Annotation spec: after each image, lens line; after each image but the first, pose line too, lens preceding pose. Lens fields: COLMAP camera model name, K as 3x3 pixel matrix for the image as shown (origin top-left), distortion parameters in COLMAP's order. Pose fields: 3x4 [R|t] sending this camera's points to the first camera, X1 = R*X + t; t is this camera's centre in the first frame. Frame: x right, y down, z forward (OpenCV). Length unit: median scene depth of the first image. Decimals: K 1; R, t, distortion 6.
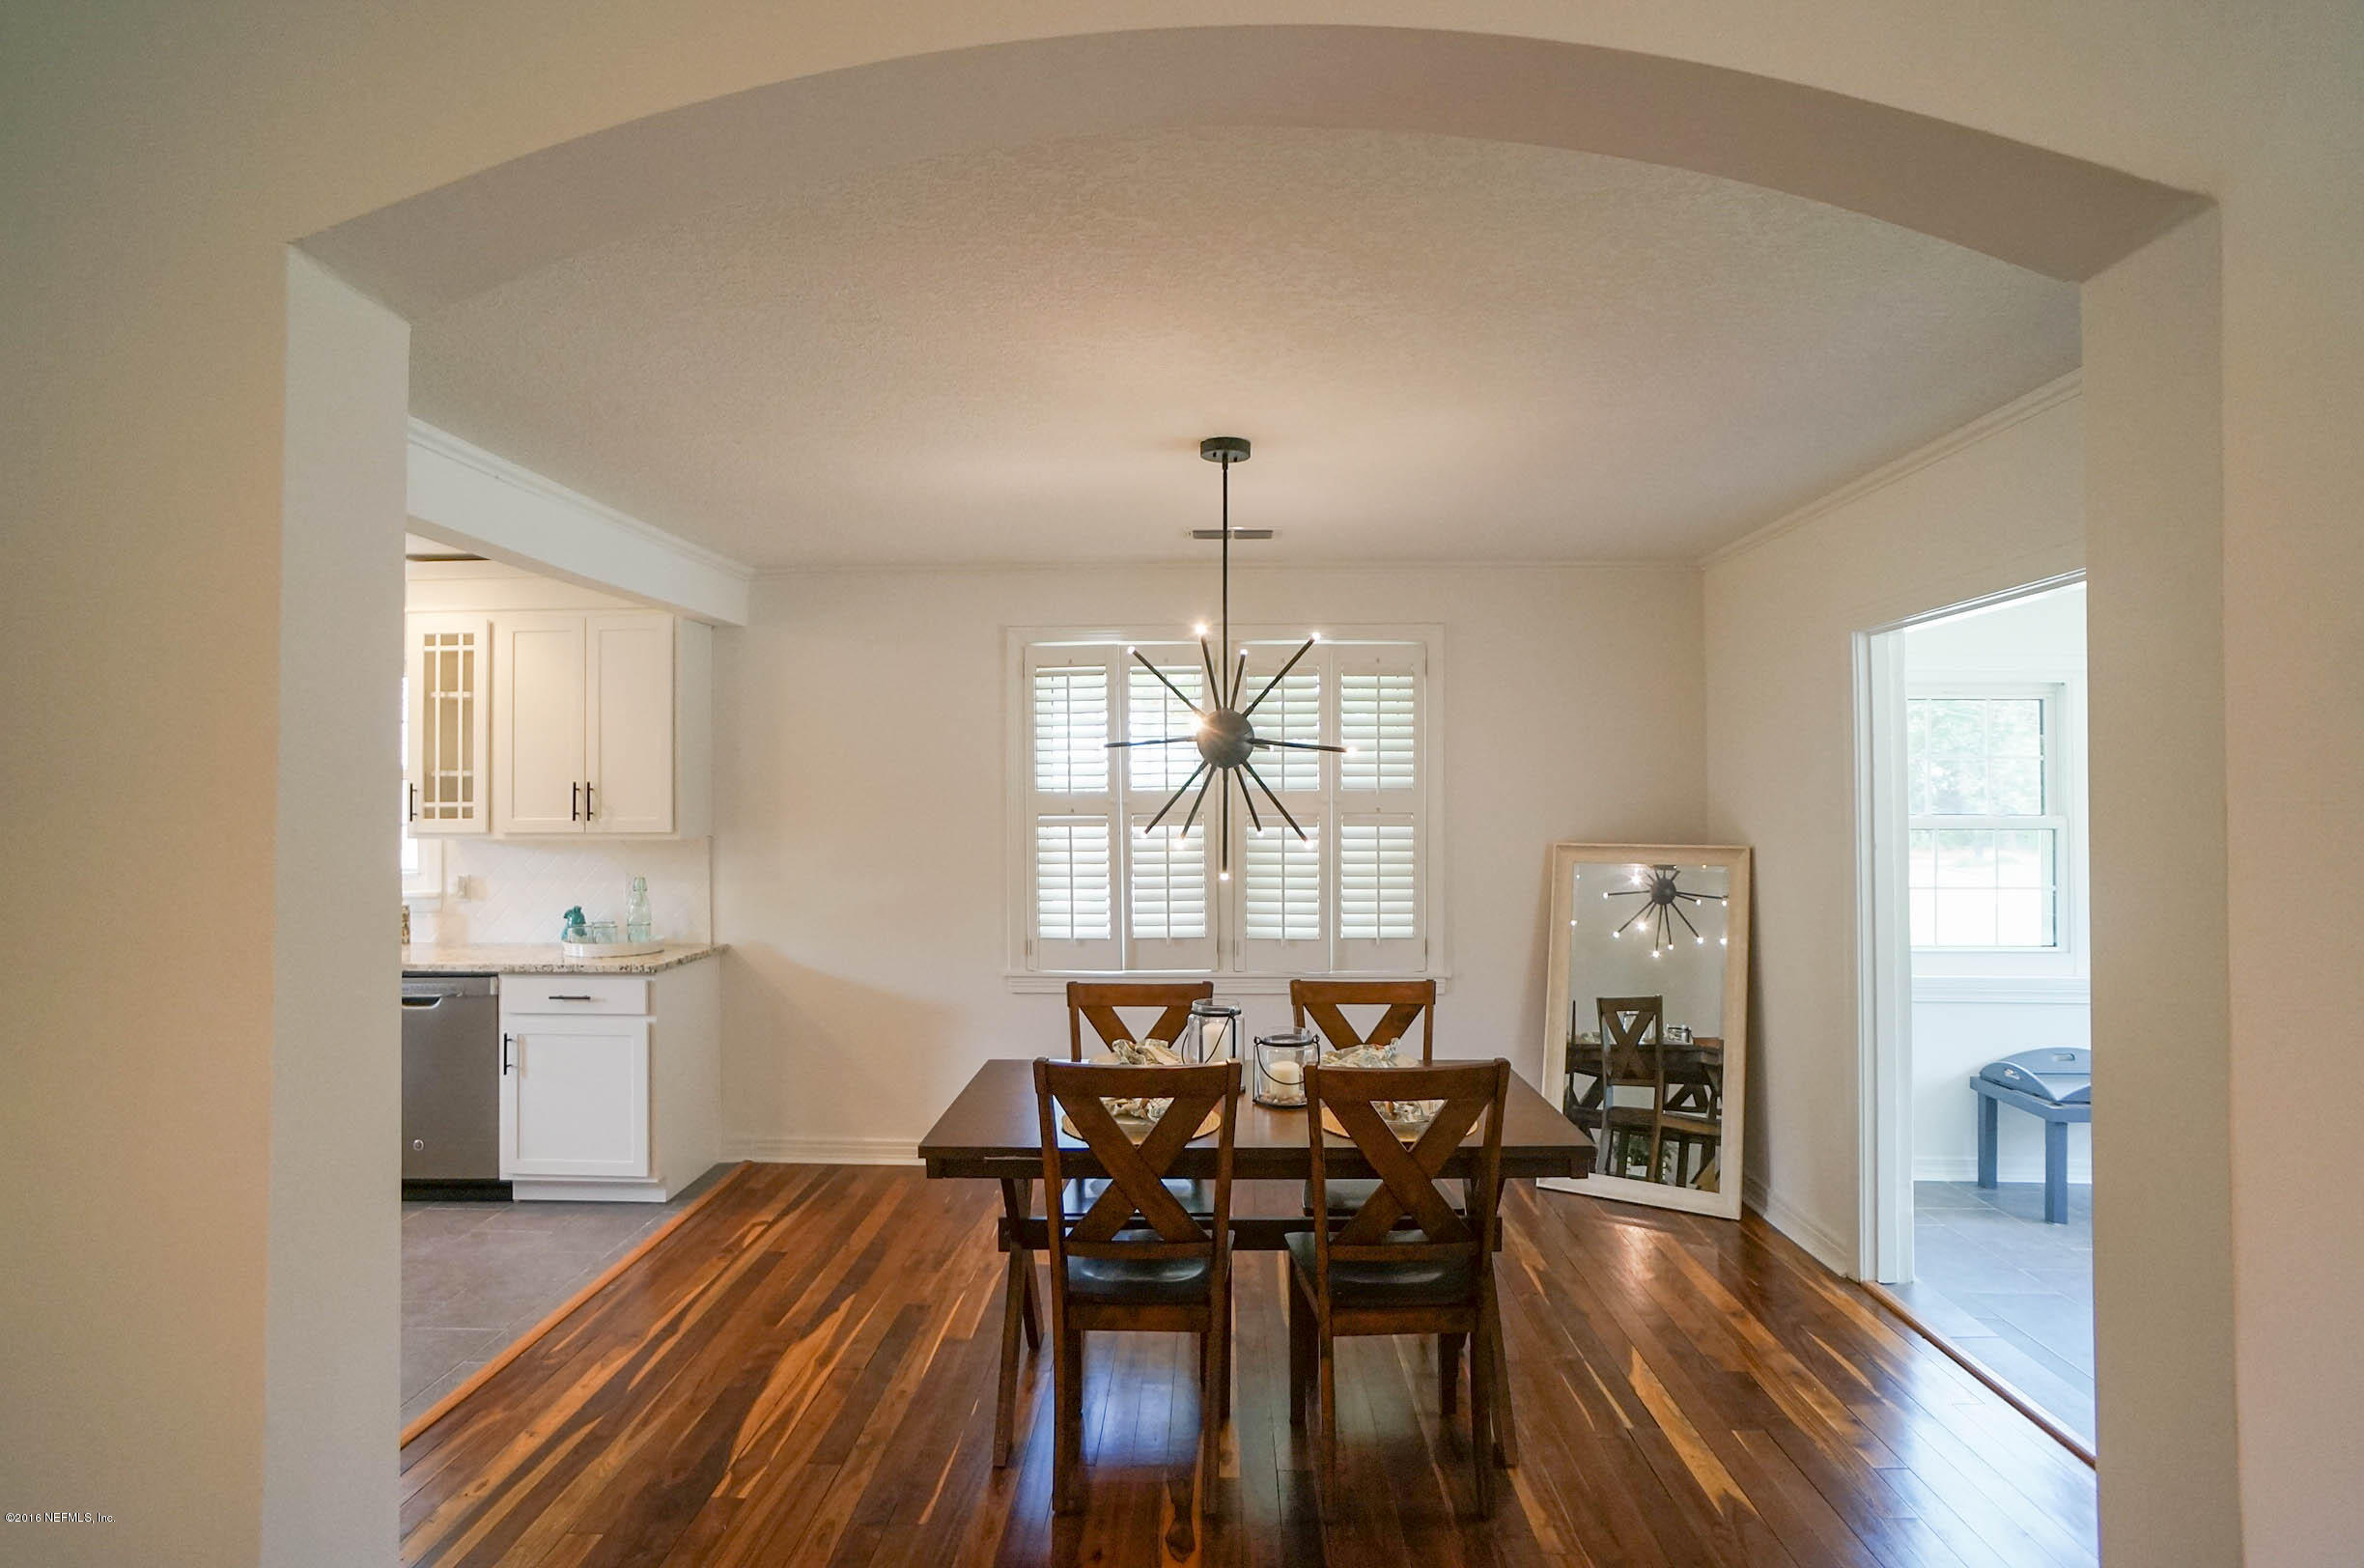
lens RADIAL K [[1248.8, 0, 1186.3], [0, 1248.8, 767.8], [0, 0, 1]] dist [-0.081112, 0.053587]
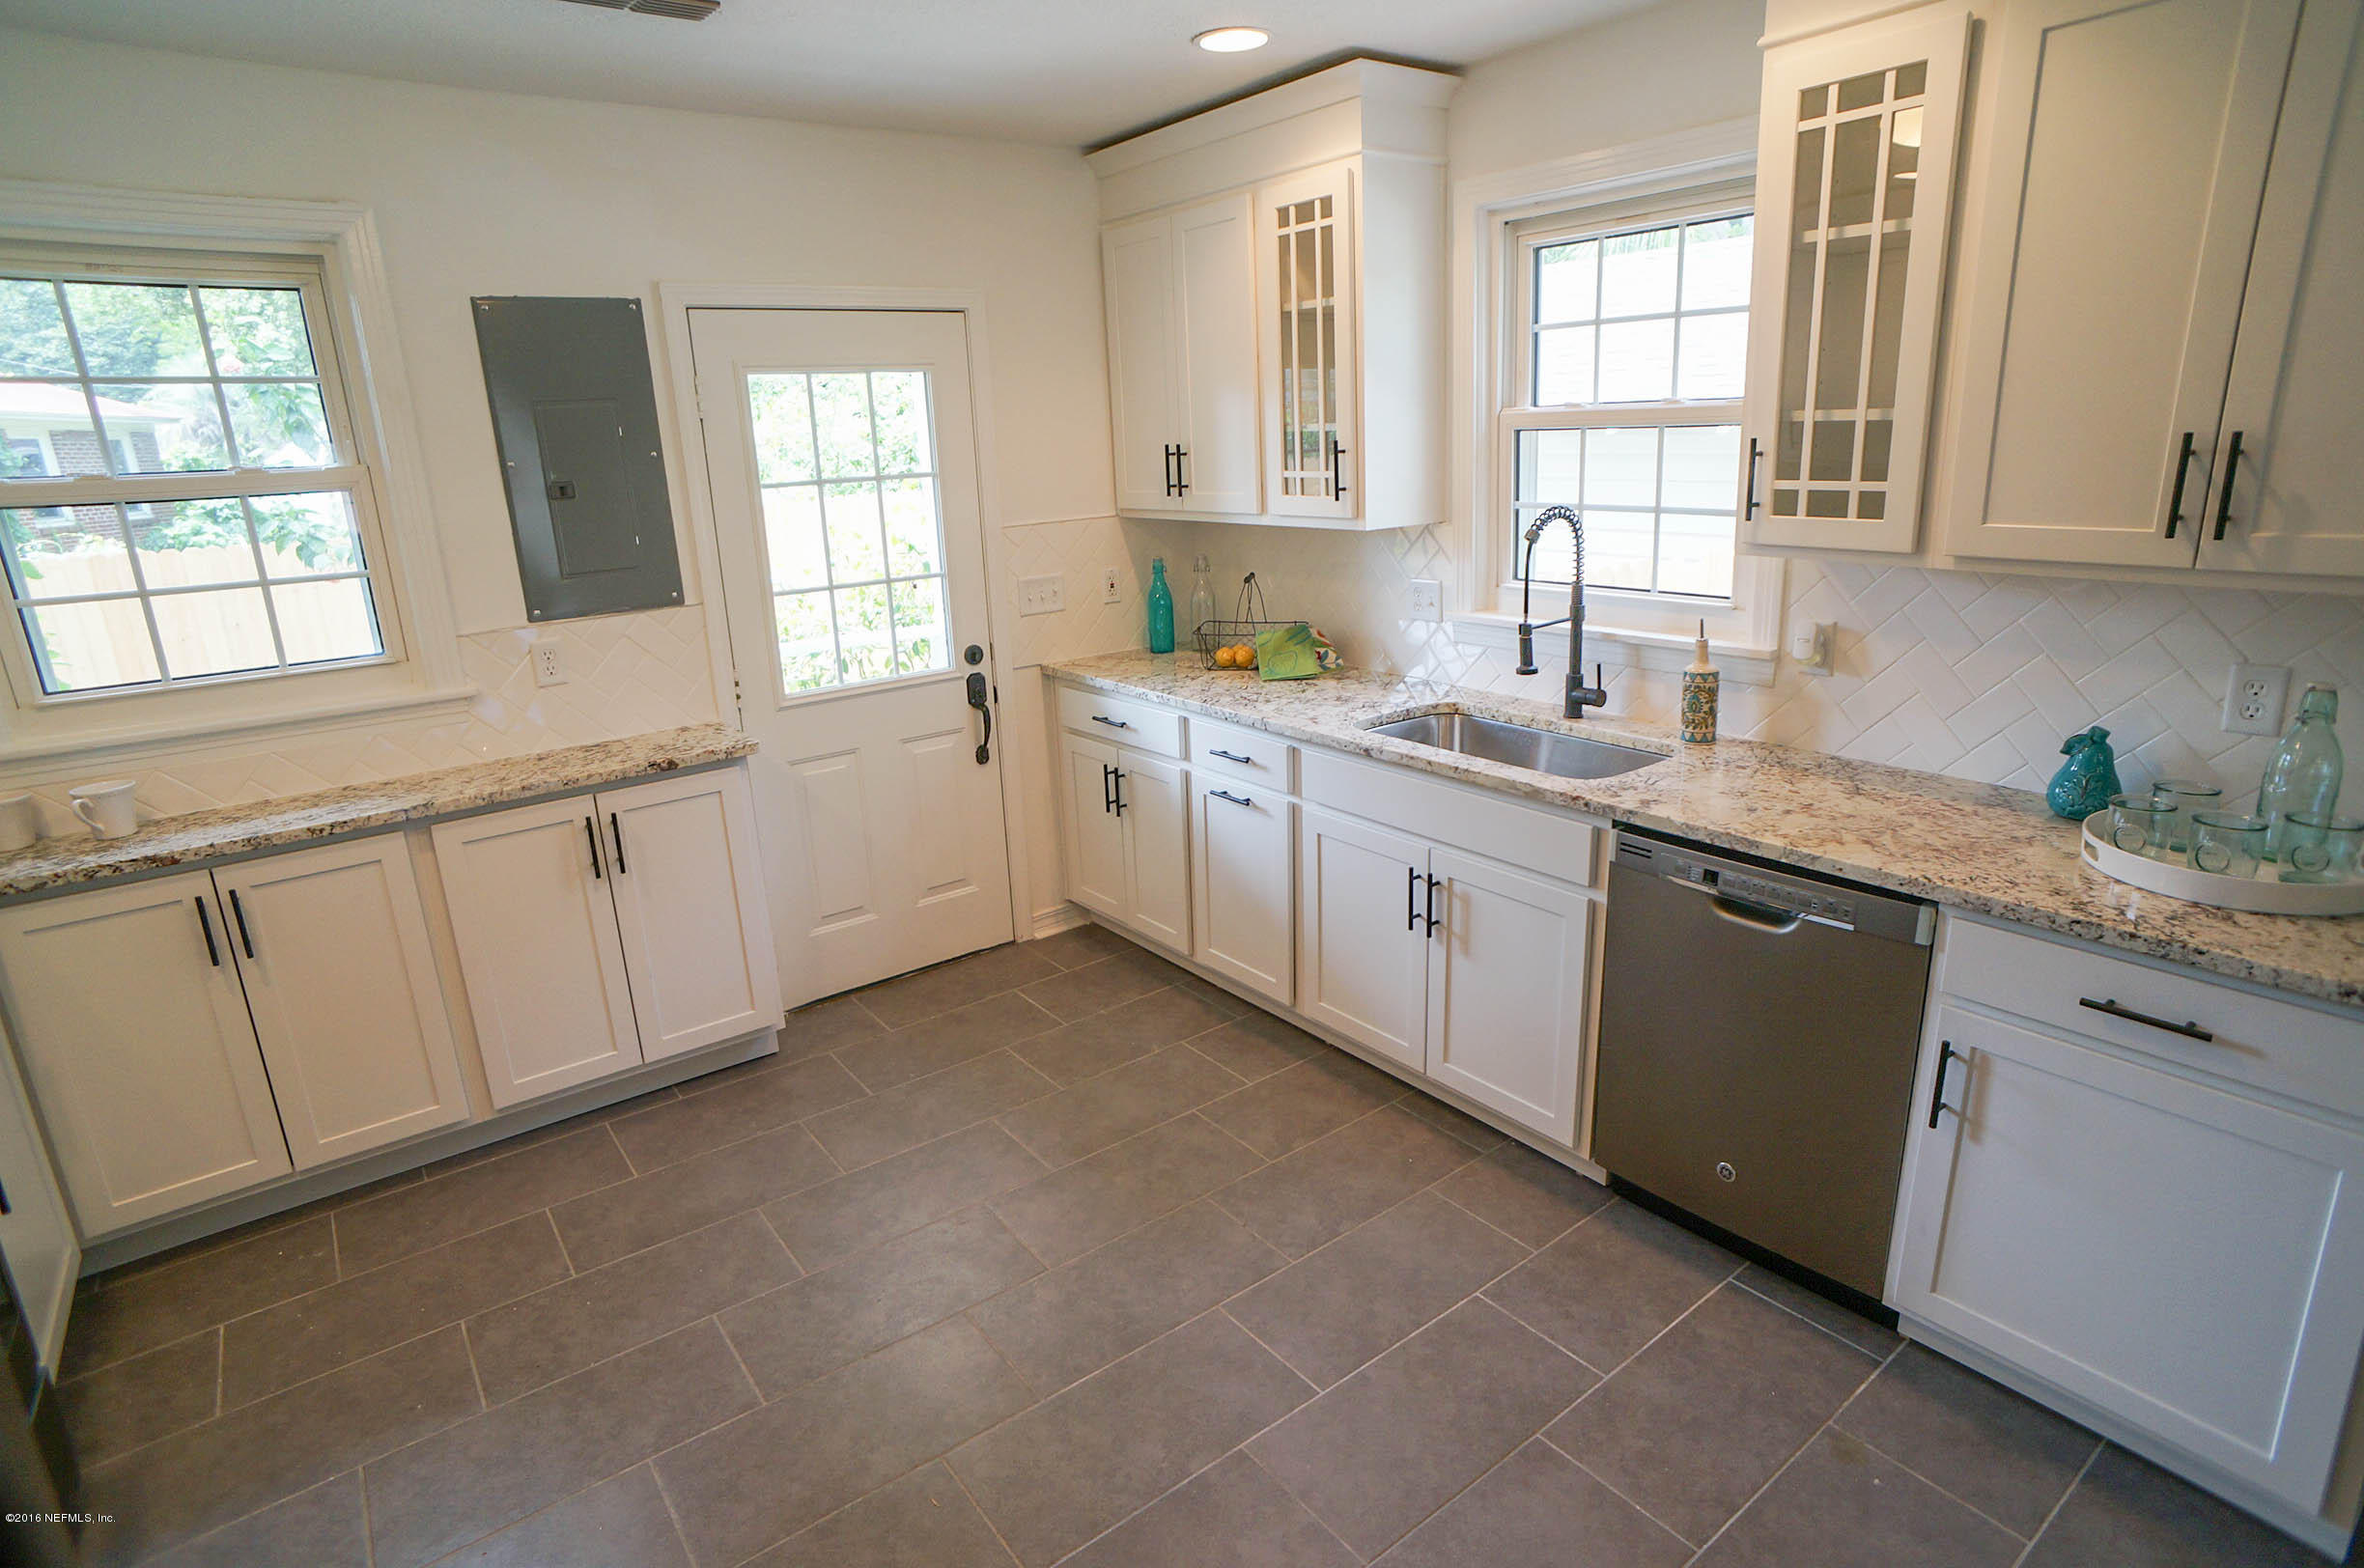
lens RADIAL K [[1248.8, 0, 1186.3], [0, 1248.8, 767.8], [0, 0, 1]] dist [-0.081112, 0.053587]
pose [[0.628241, 0.188005, -0.754962, -0.387773], [0.050769, 0.958390, 0.280910, -0.009590], [0.776361, -0.214808, 0.592555, 0.515015]]
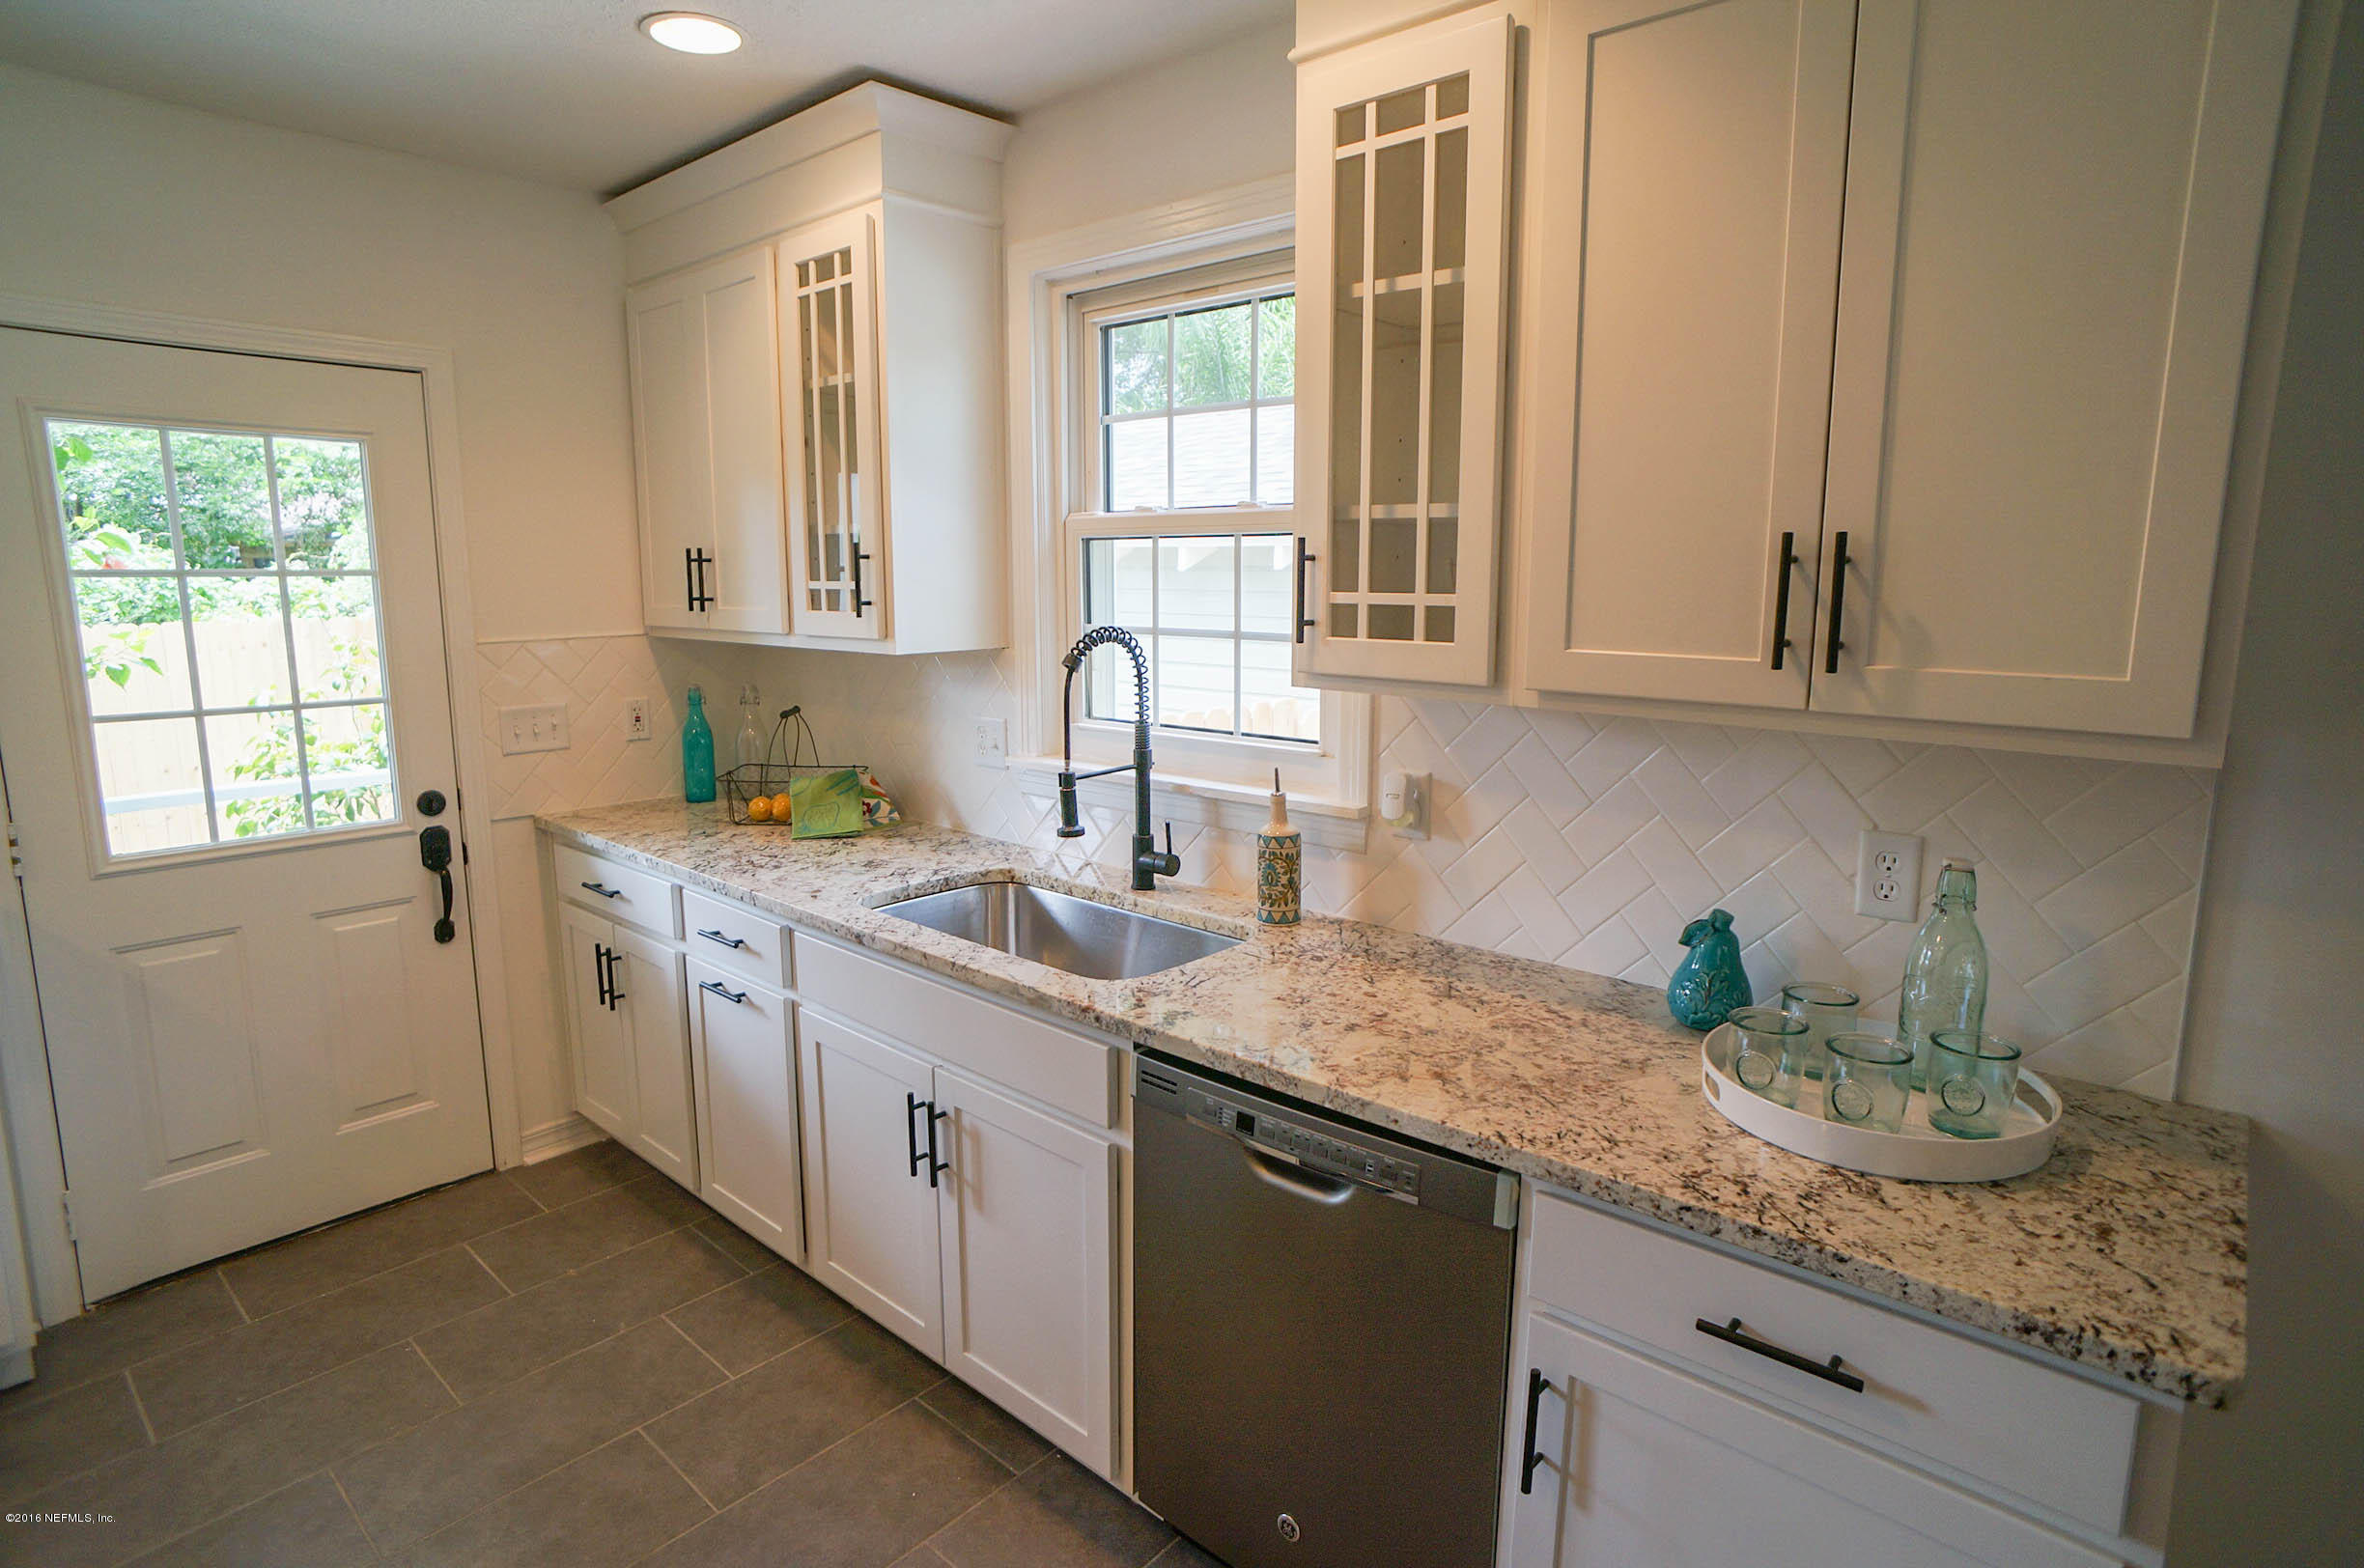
lens RADIAL K [[1248.8, 0, 1186.3], [0, 1248.8, 767.8], [0, 0, 1]] dist [-0.081112, 0.053587]
pose [[0.766699, 0.110091, -0.632497, -0.414485], [0.004792, 0.984179, 0.177113, 0.014148], [0.641988, -0.138824, 0.754042, 0.680380]]
